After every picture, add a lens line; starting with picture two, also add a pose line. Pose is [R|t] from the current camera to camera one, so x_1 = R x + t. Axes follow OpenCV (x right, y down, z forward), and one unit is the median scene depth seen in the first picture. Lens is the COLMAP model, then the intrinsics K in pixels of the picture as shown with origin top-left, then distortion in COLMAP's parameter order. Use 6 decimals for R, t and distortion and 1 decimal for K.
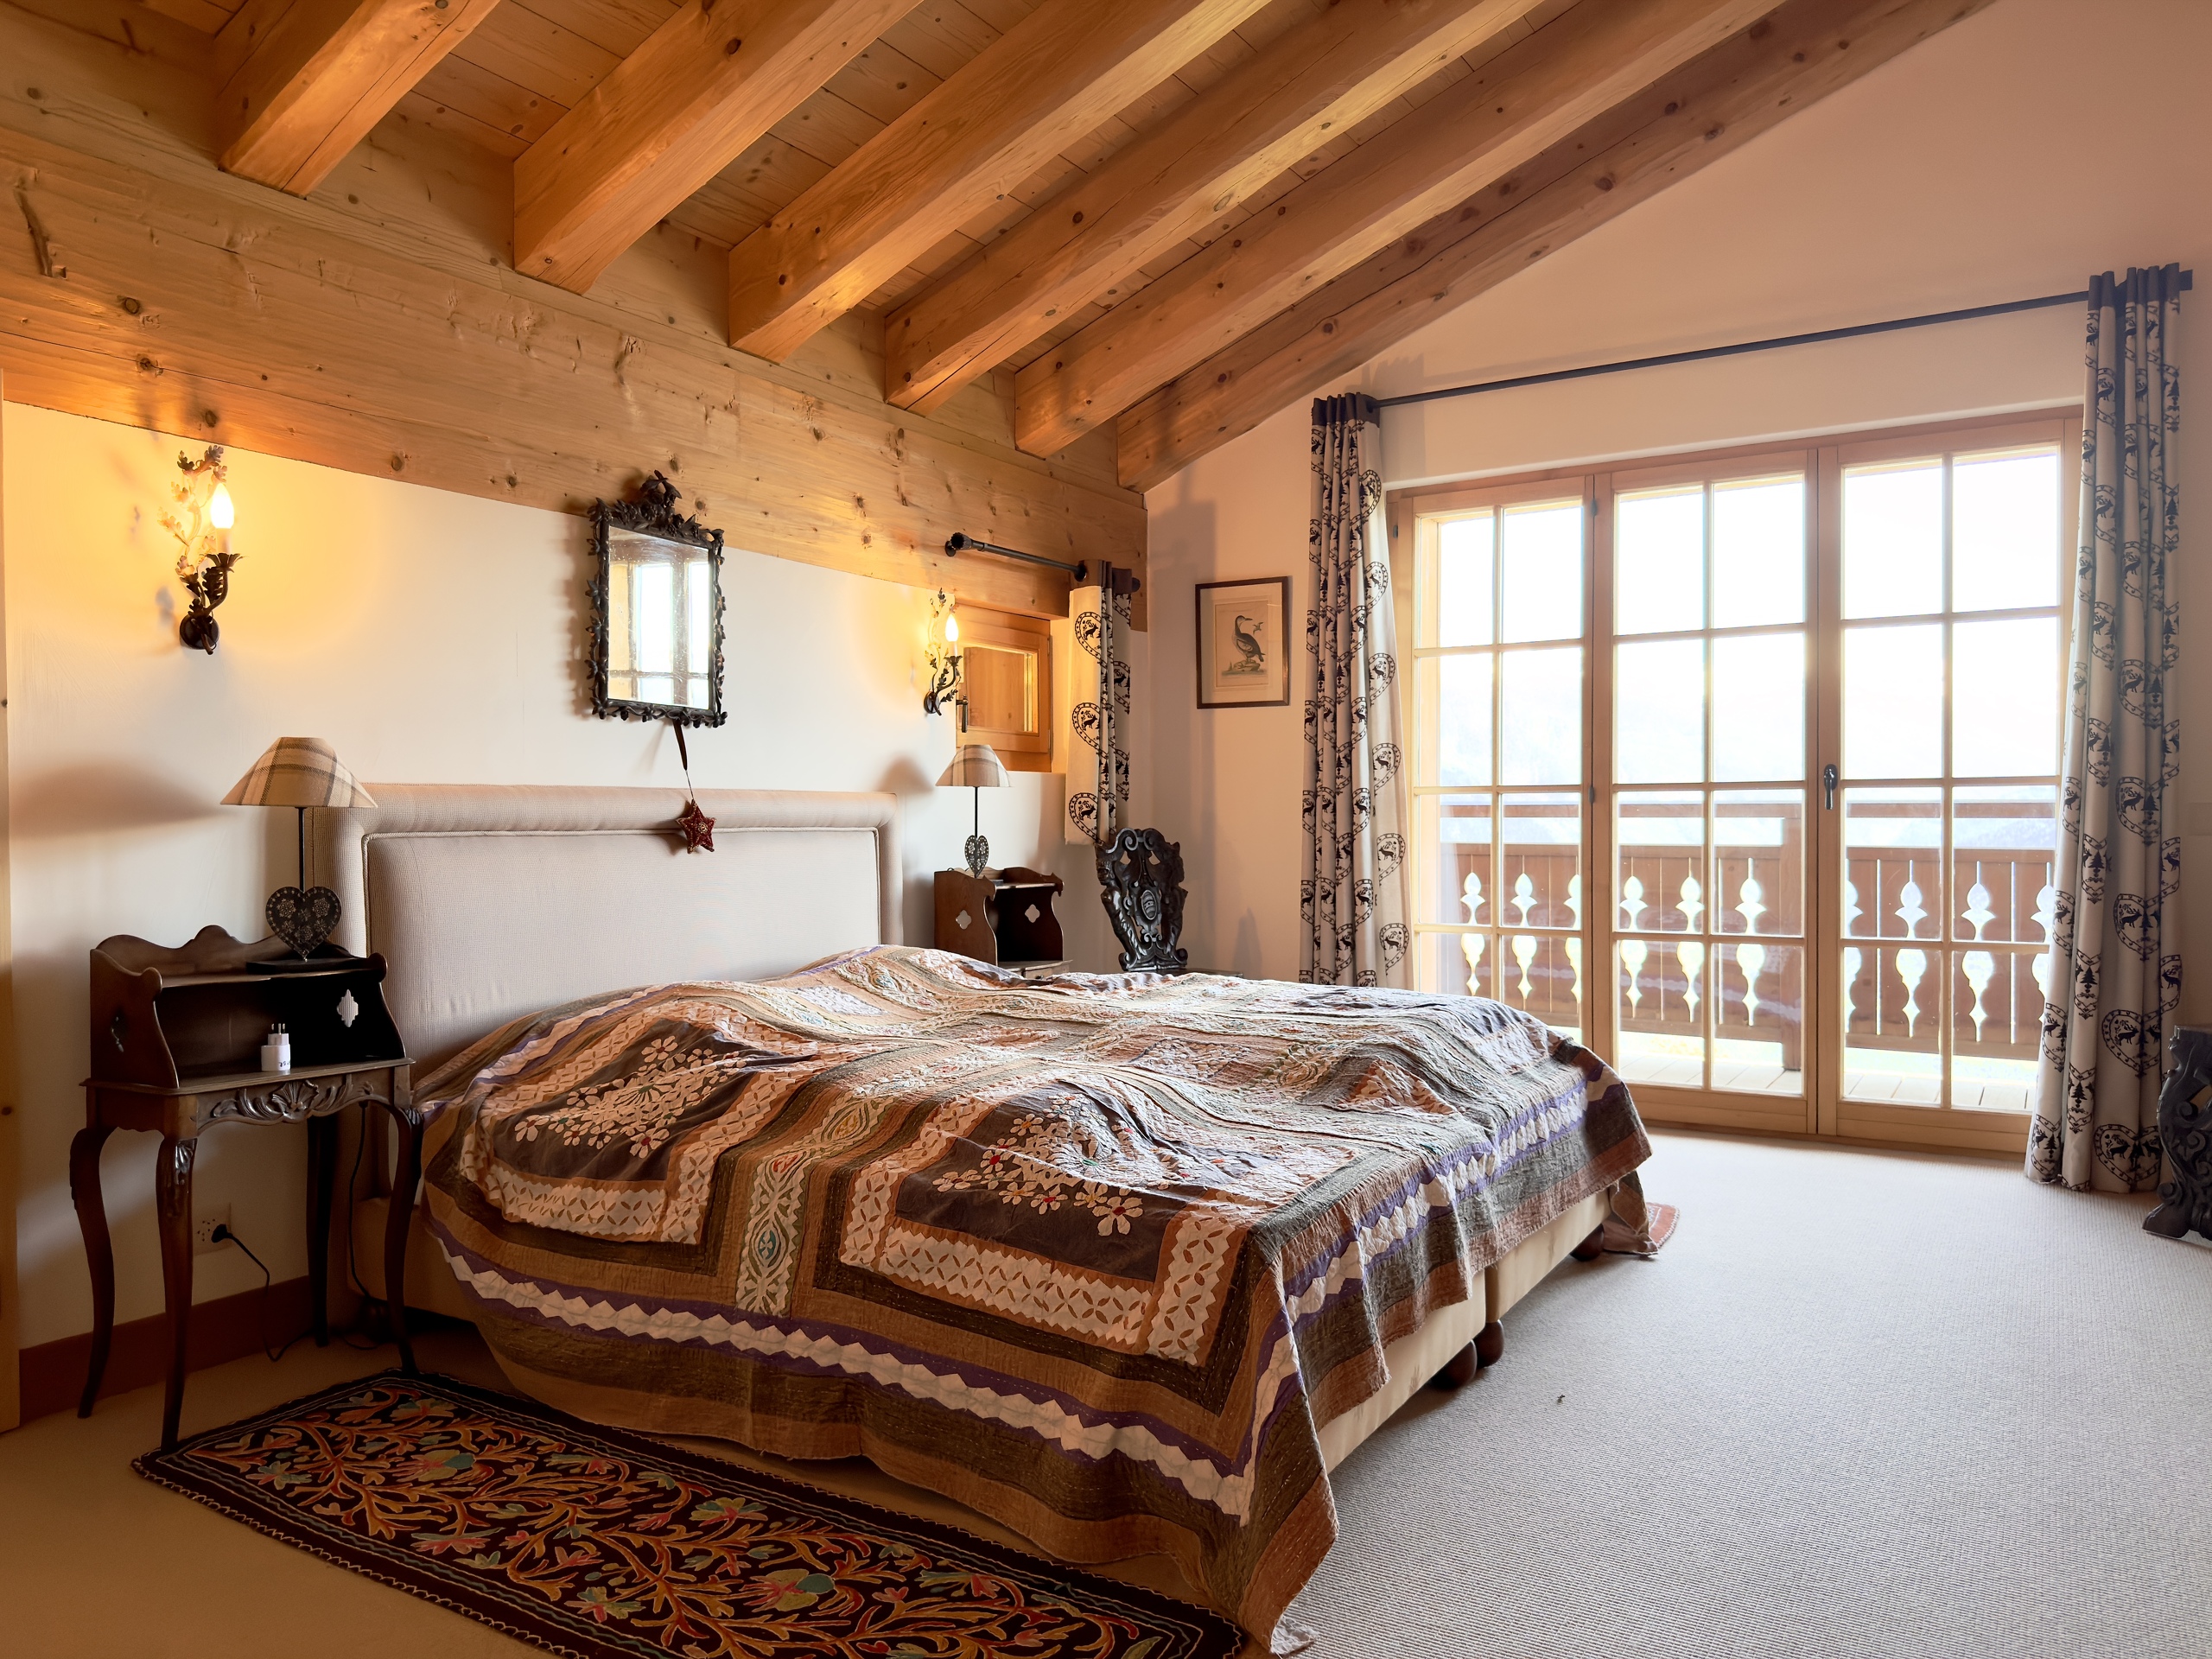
lens RADIAL K [[1521.7, 0, 1106.0], [0, 1521.7, 829.5], [0, 0, 1]] dist [0.004992, 0.002397]
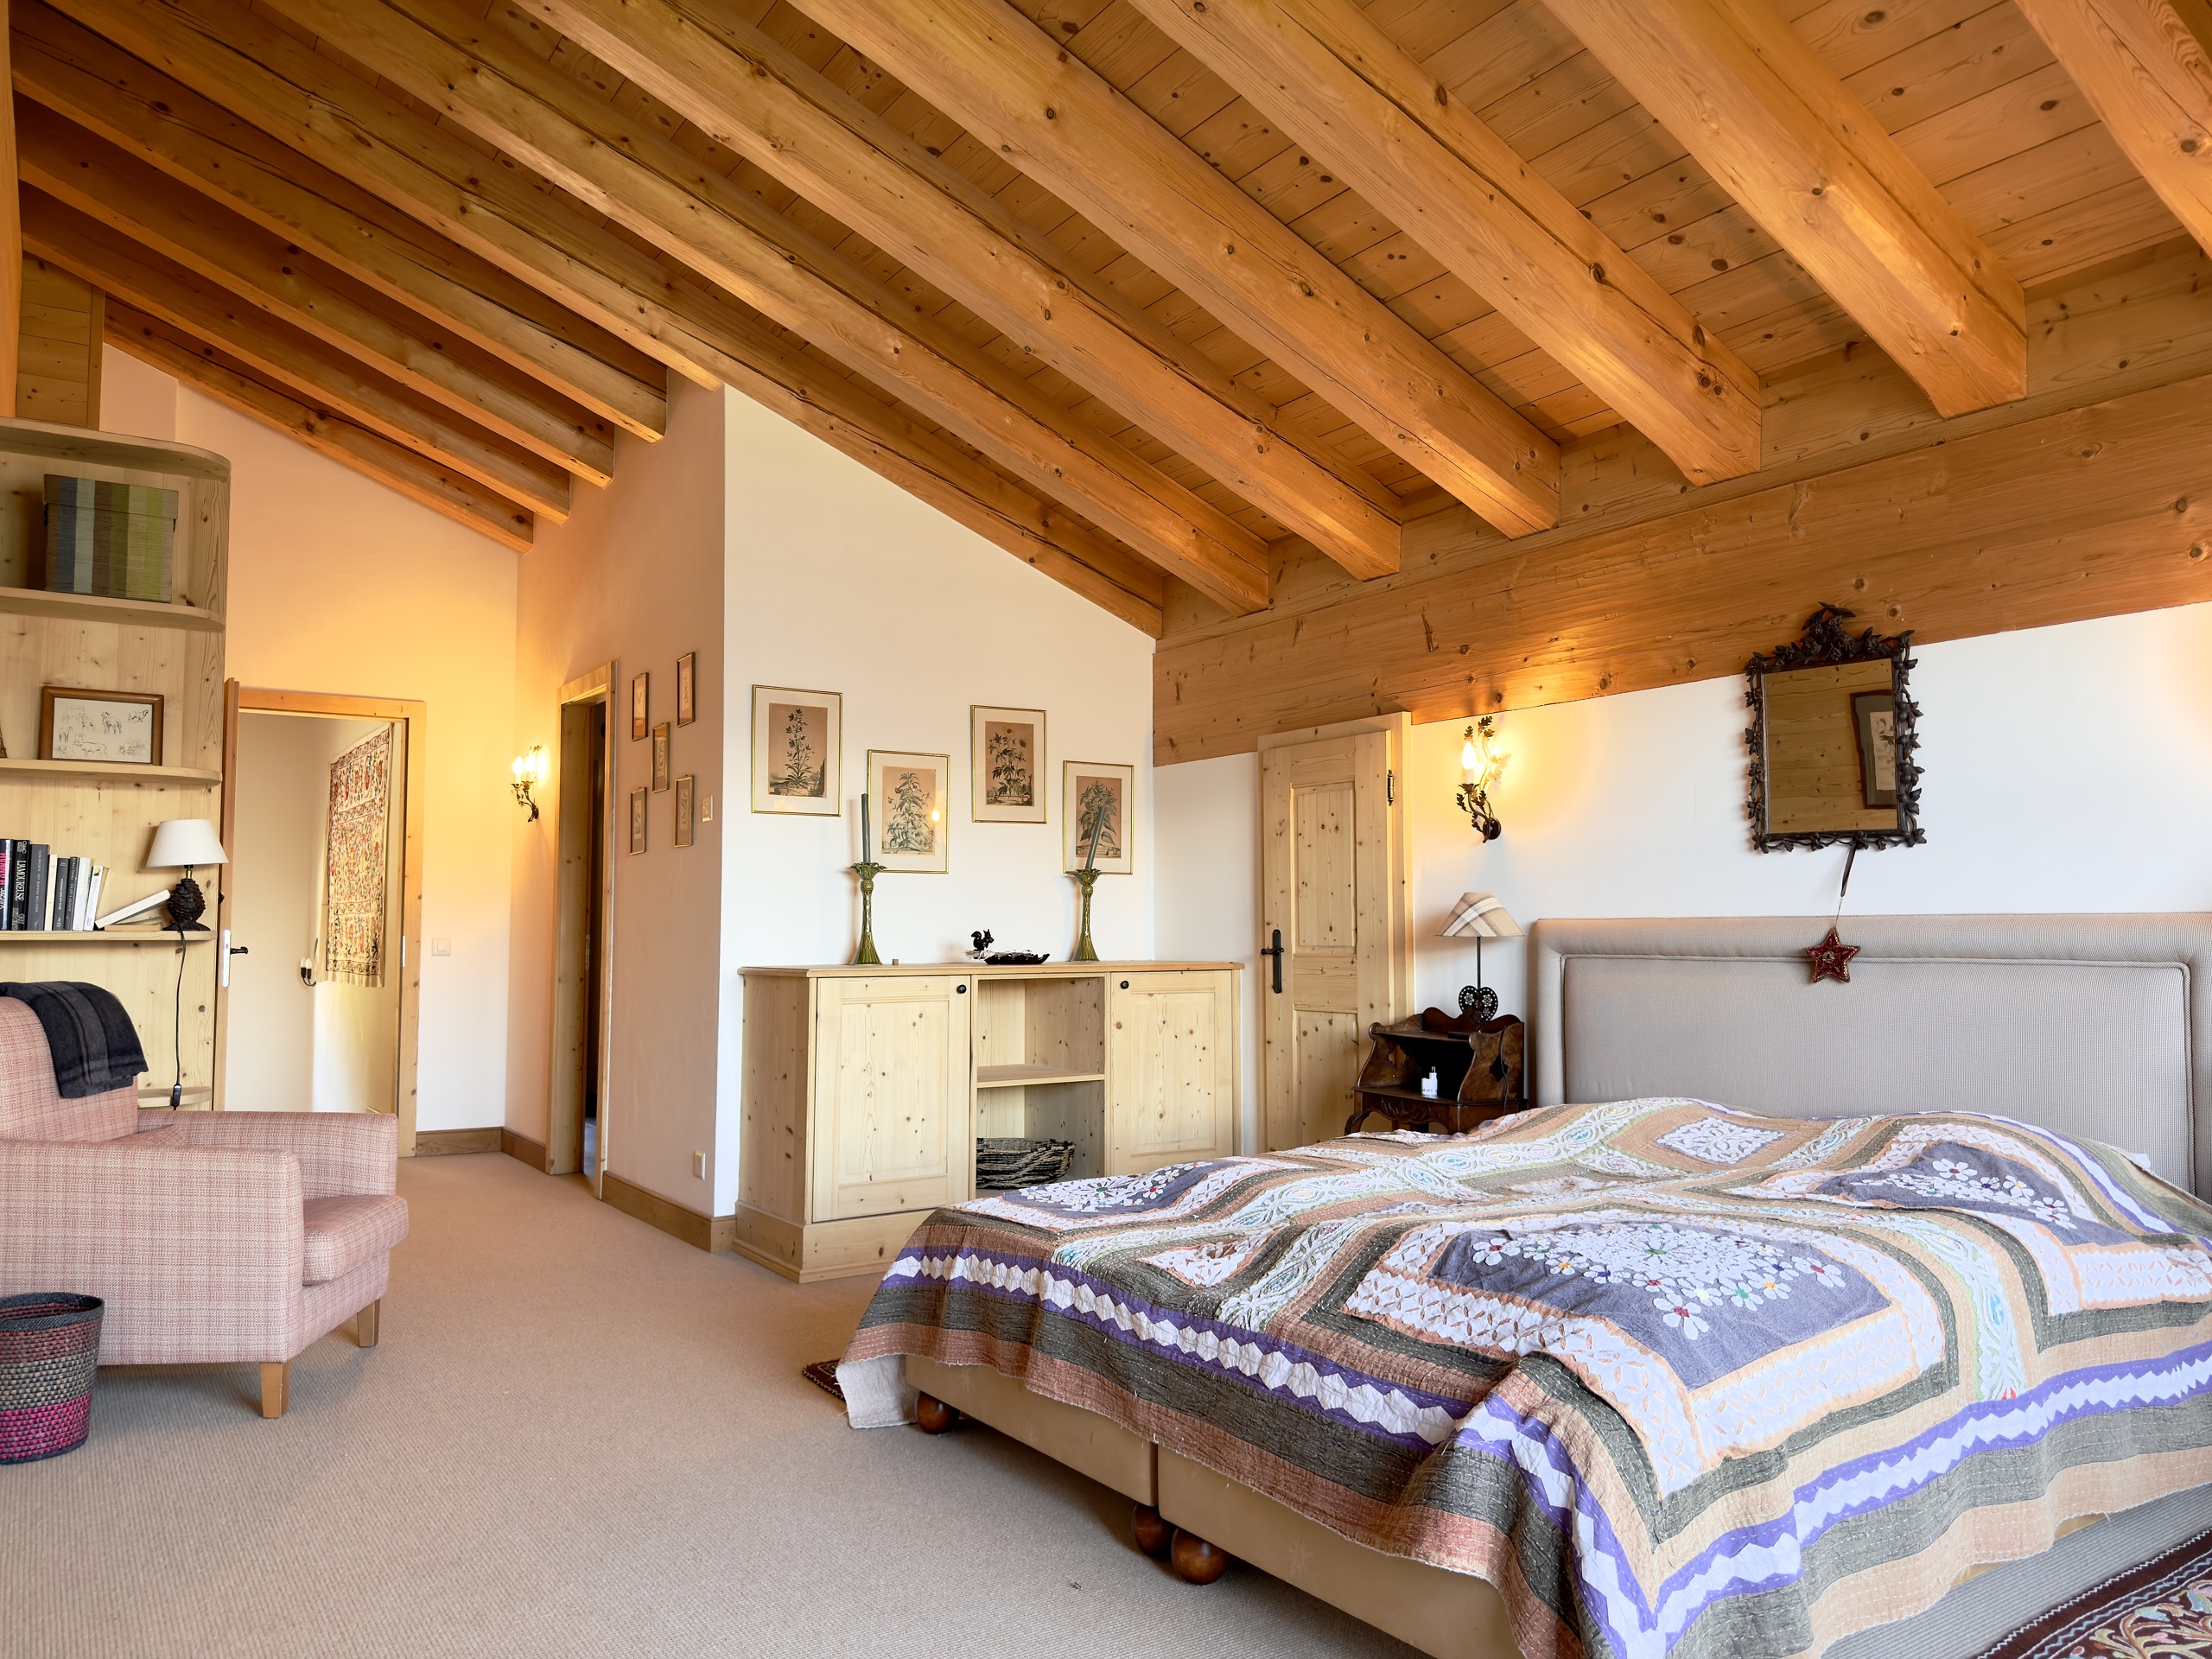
lens RADIAL K [[1542.2, 0, 1116.3], [0, 1542.2, 834.0], [0, 0, 1]] dist [0.132368, -0.206765]
pose [[-0.416687, -0.053431, -0.907478, 0.860037], [-0.004955, 0.998390, -0.056508, -0.021198], [0.909036, -0.019049, -0.416281, 1.039873]]
